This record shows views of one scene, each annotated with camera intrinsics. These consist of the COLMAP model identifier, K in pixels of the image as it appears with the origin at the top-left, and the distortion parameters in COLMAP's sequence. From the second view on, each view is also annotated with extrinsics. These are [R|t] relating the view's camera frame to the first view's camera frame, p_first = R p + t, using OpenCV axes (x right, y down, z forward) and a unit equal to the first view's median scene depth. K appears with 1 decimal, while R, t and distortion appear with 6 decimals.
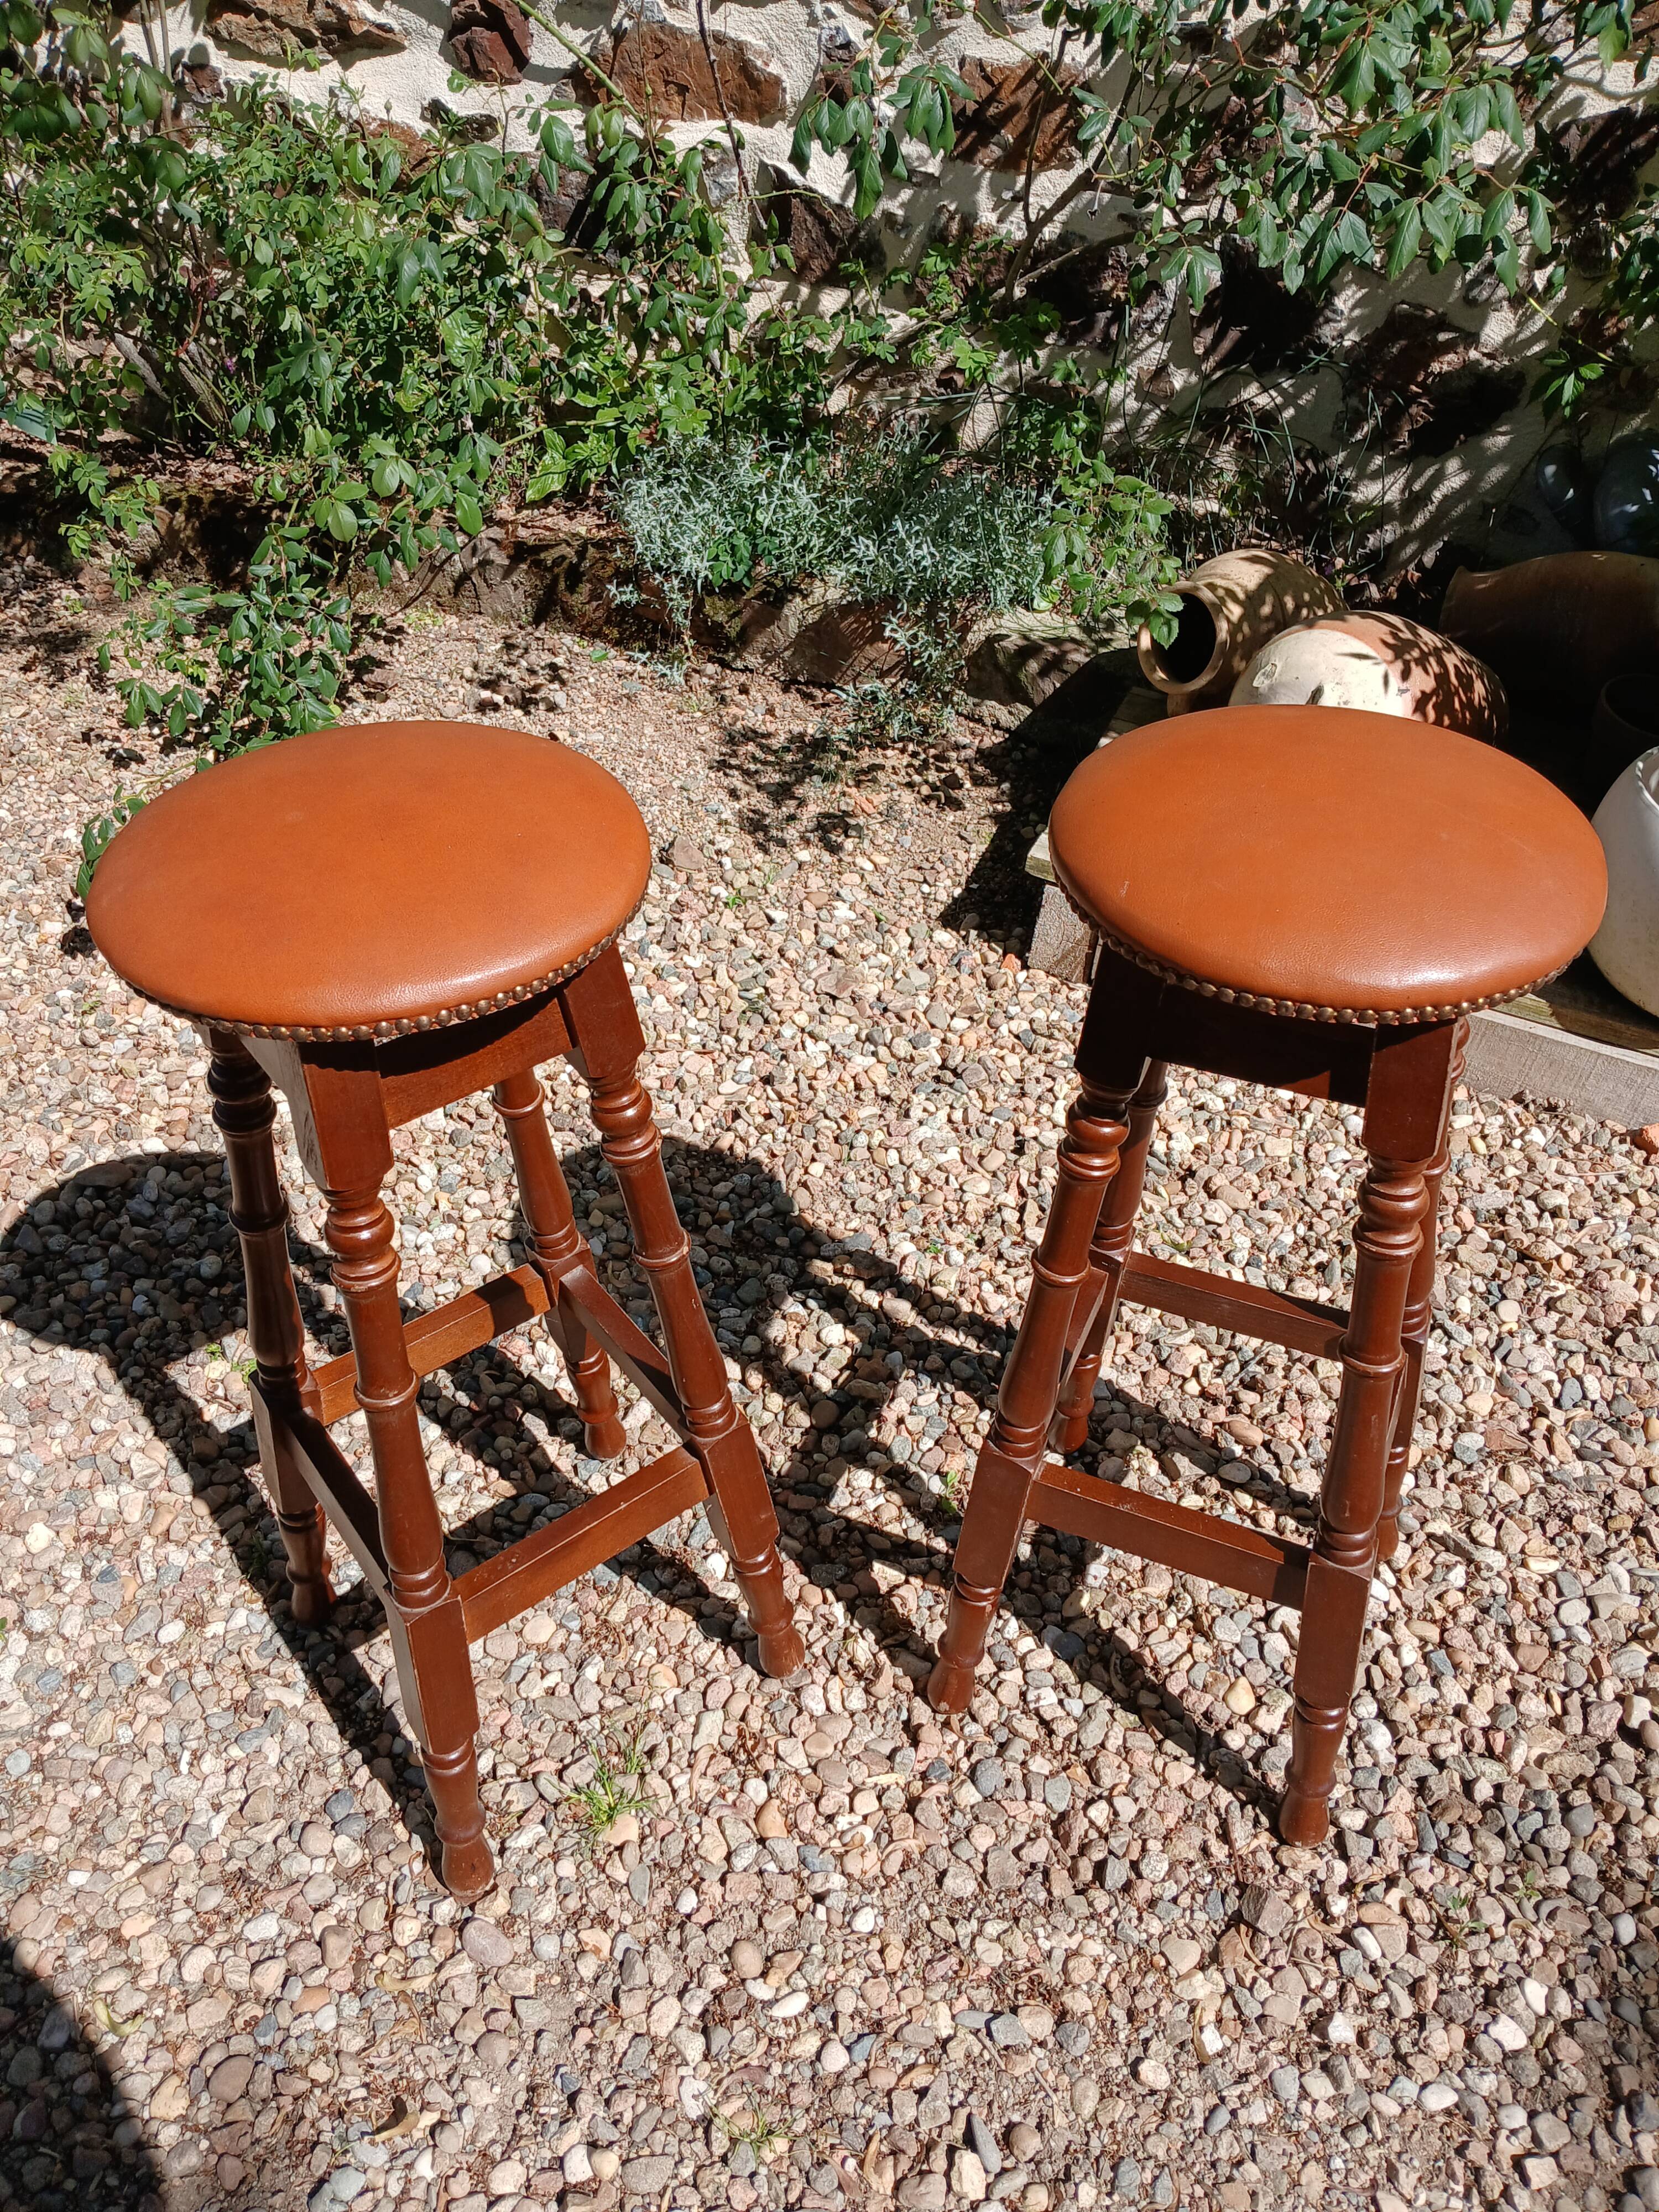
lens RADIAL K [[1711.7, 0, 831.3], [0, 1711.7, 1115.1], [0, 0, 1]] dist [0.052189, -0.124977]
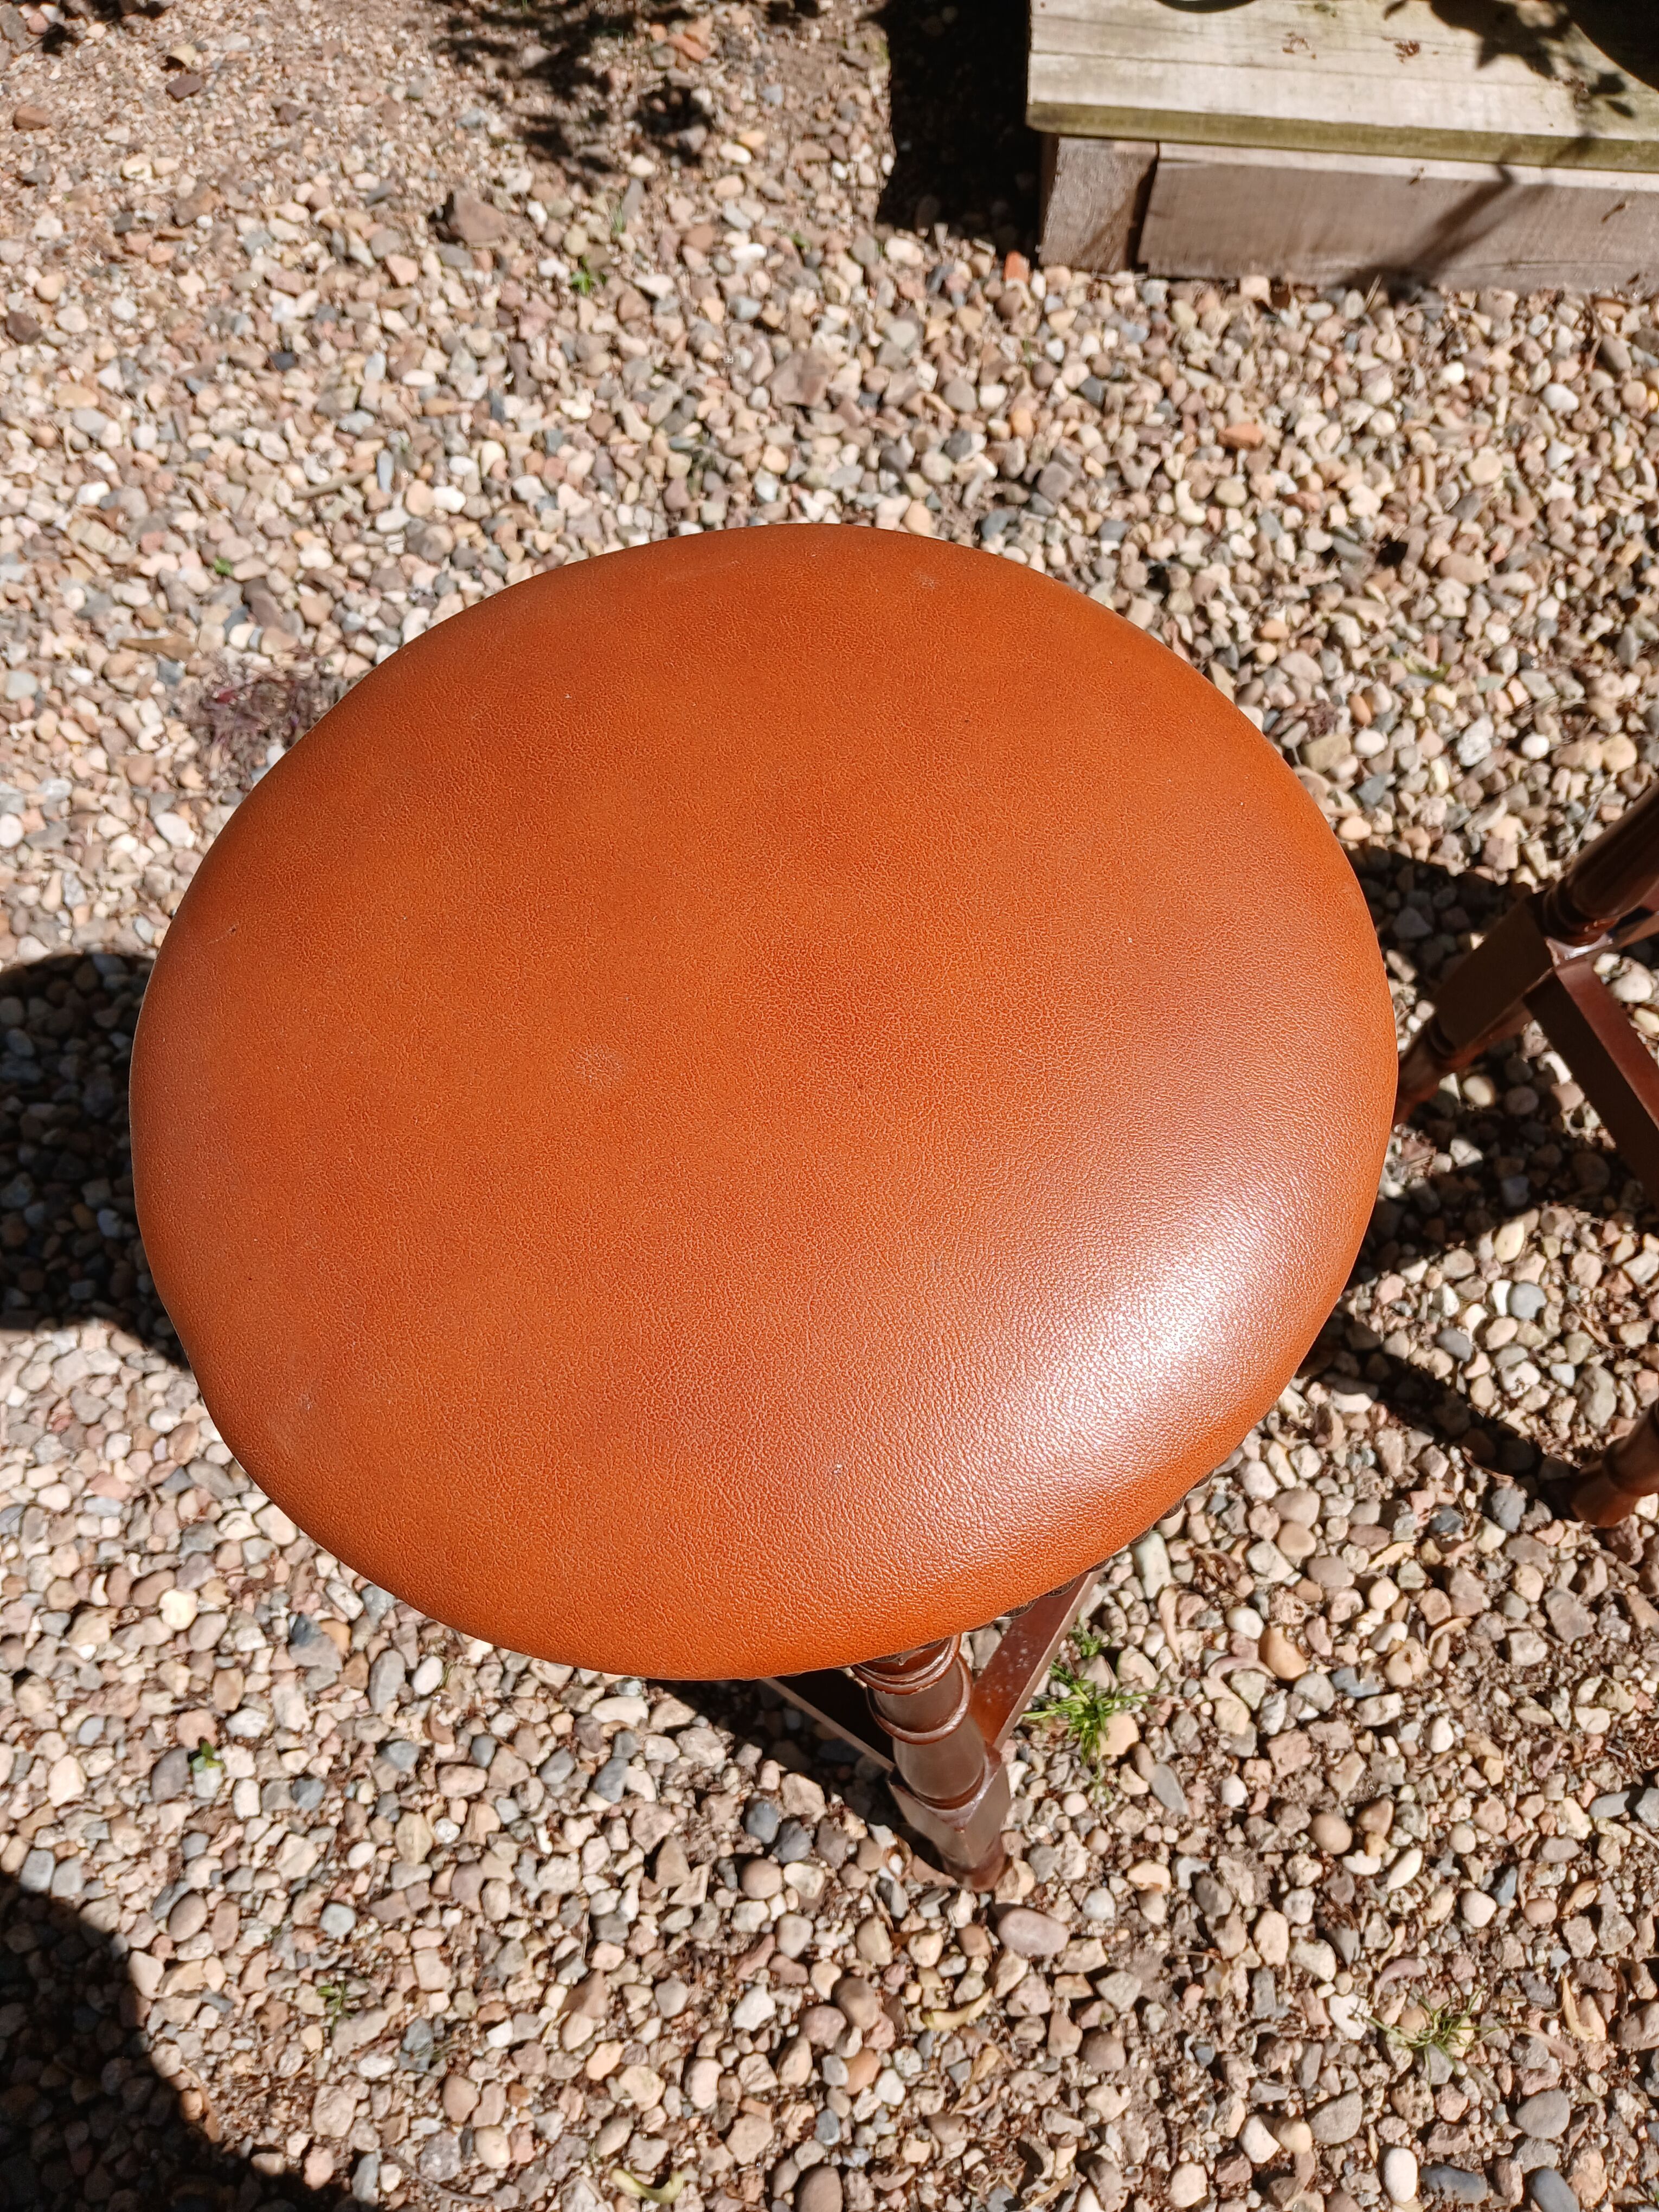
lens RADIAL K [[1721.2, 0, 818.7], [0, 1721.2, 1121.9], [0, 0, 1]] dist [0.042188, -0.104839]
pose [[0.942585, -0.327499, 0.065408, -0.153418], [0.262115, 0.846829, 0.462792, -0.169657], [-0.206953, -0.419076, 0.884051, 0.316028]]
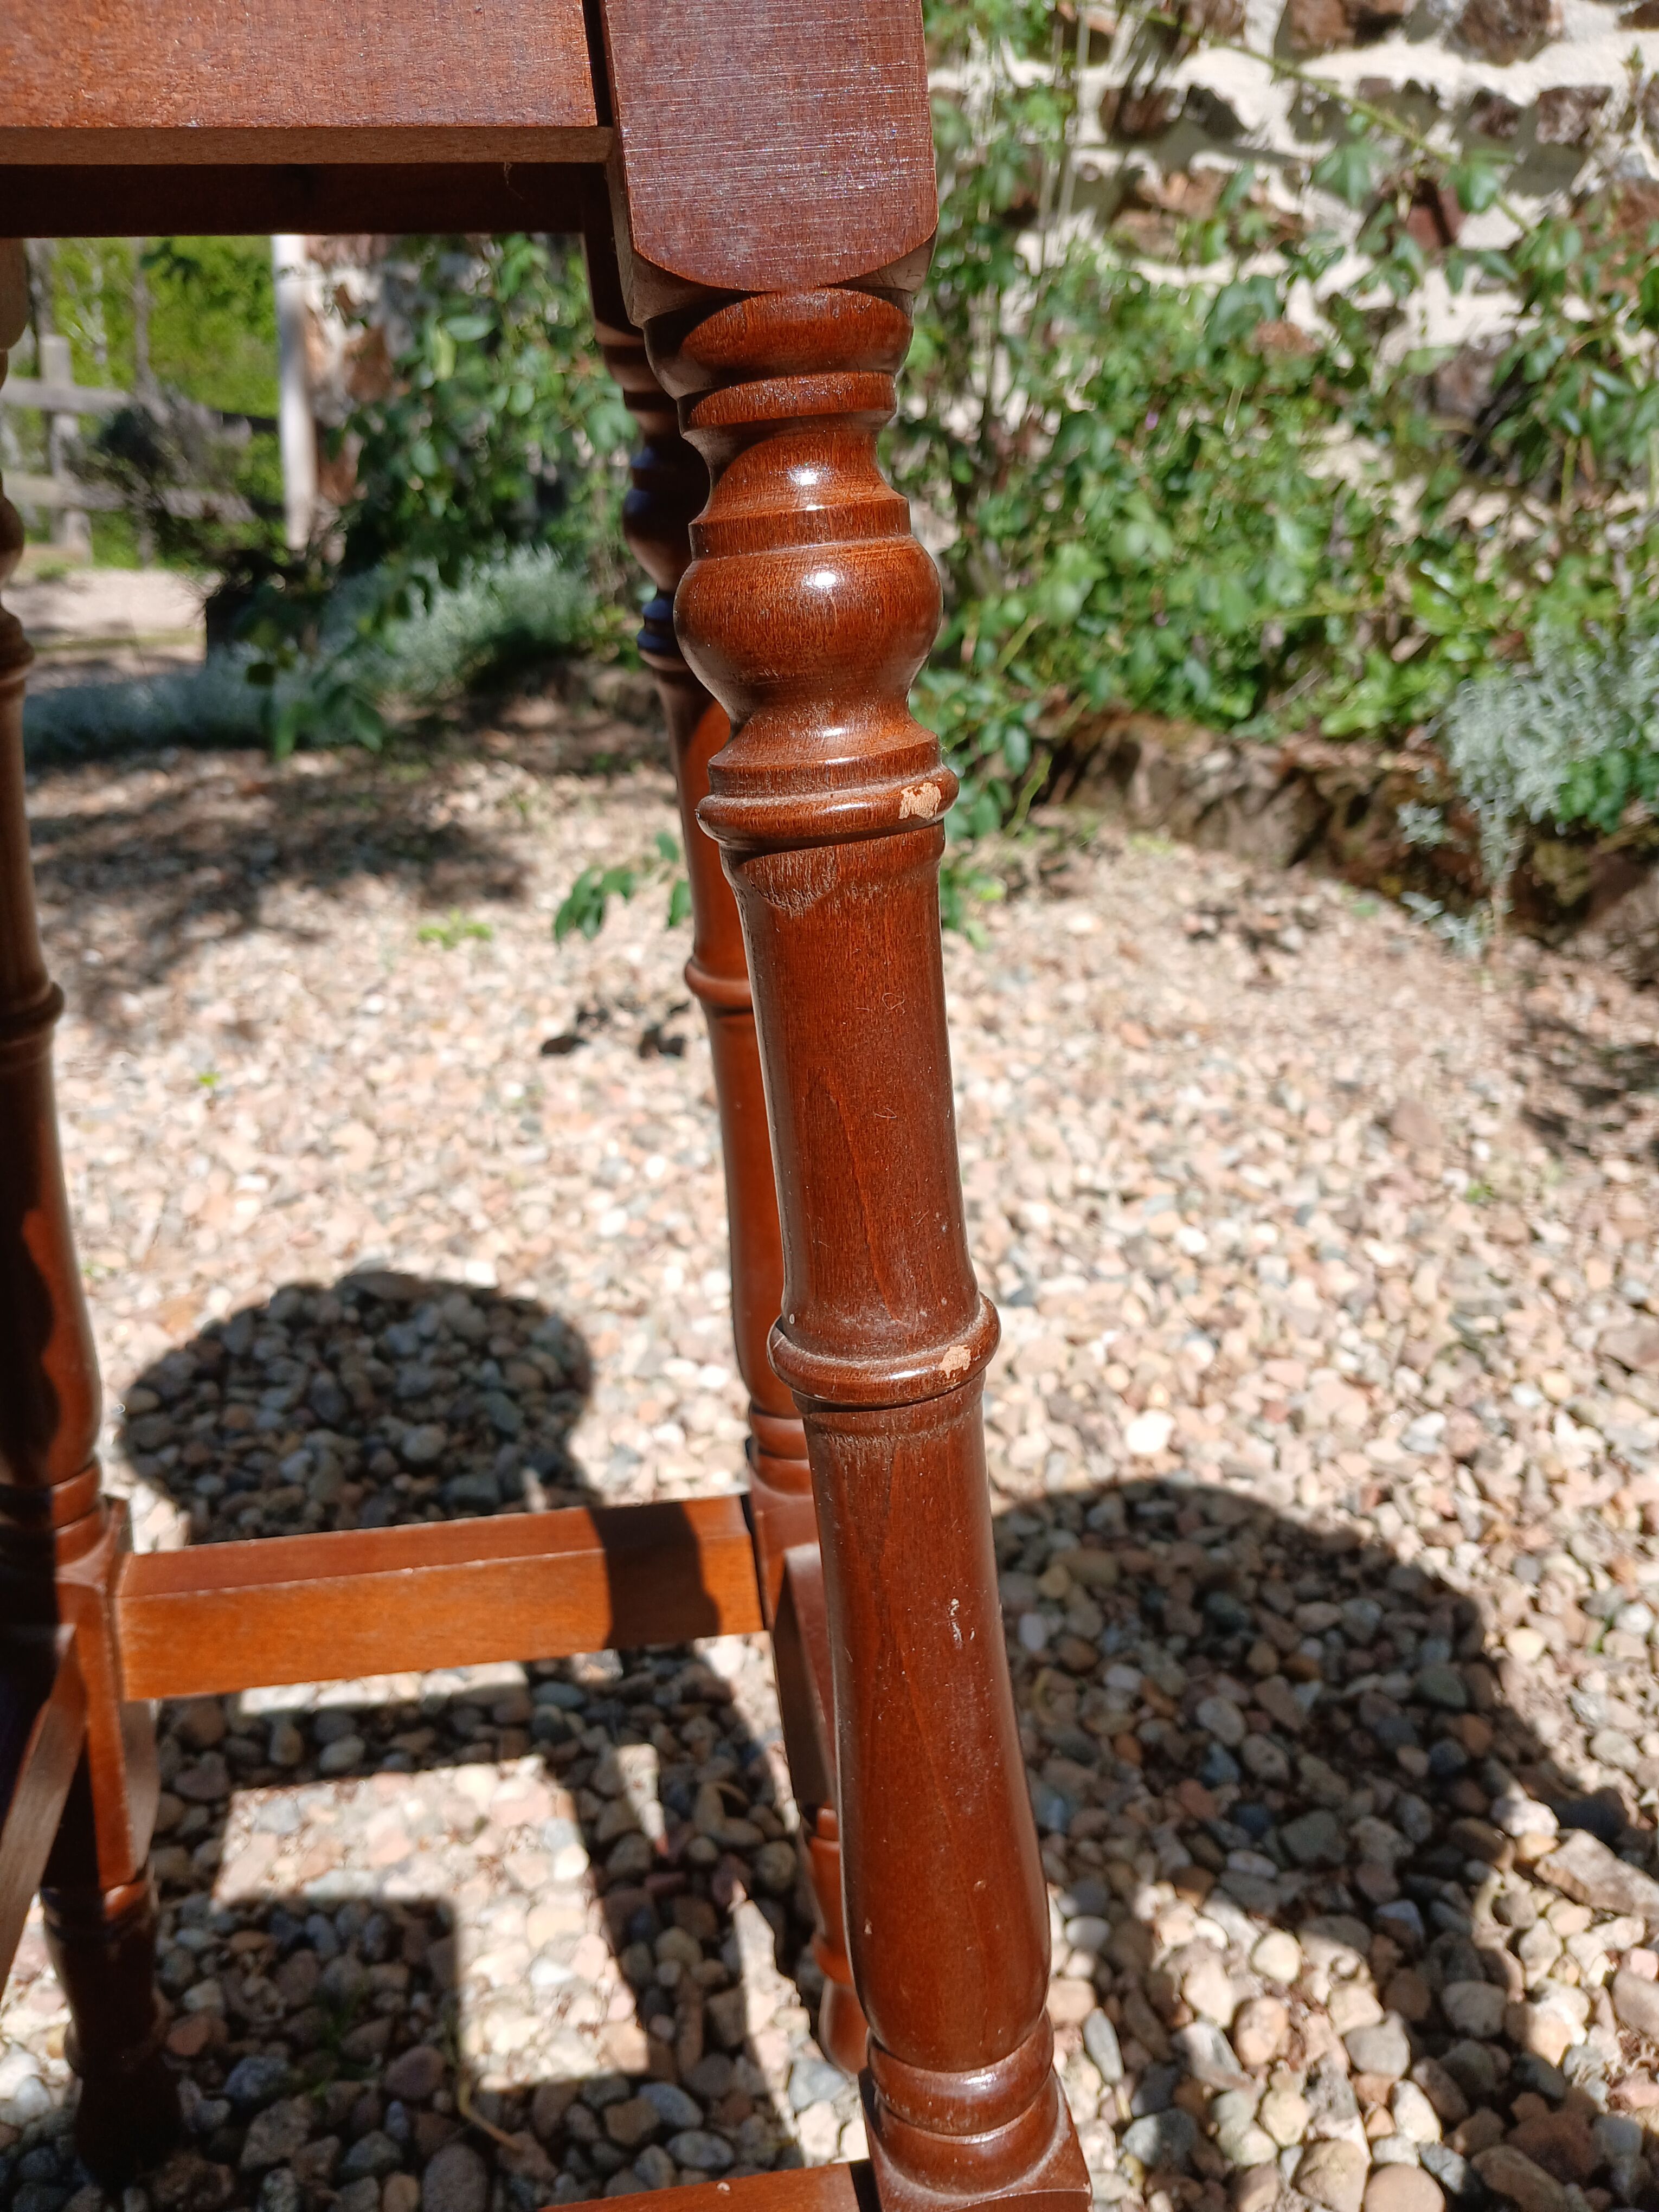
lens RADIAL K [[1721.2, 0, 824.1], [0, 1721.2, 1107.3], [0, 0, 1]] dist [0.042188, -0.104839]
pose [[0.877182, 0.204709, -0.434335, -0.001575], [-0.321066, 0.922664, -0.213559, 0.062002], [0.357028, 0.326780, 0.875069, 0.471228]]
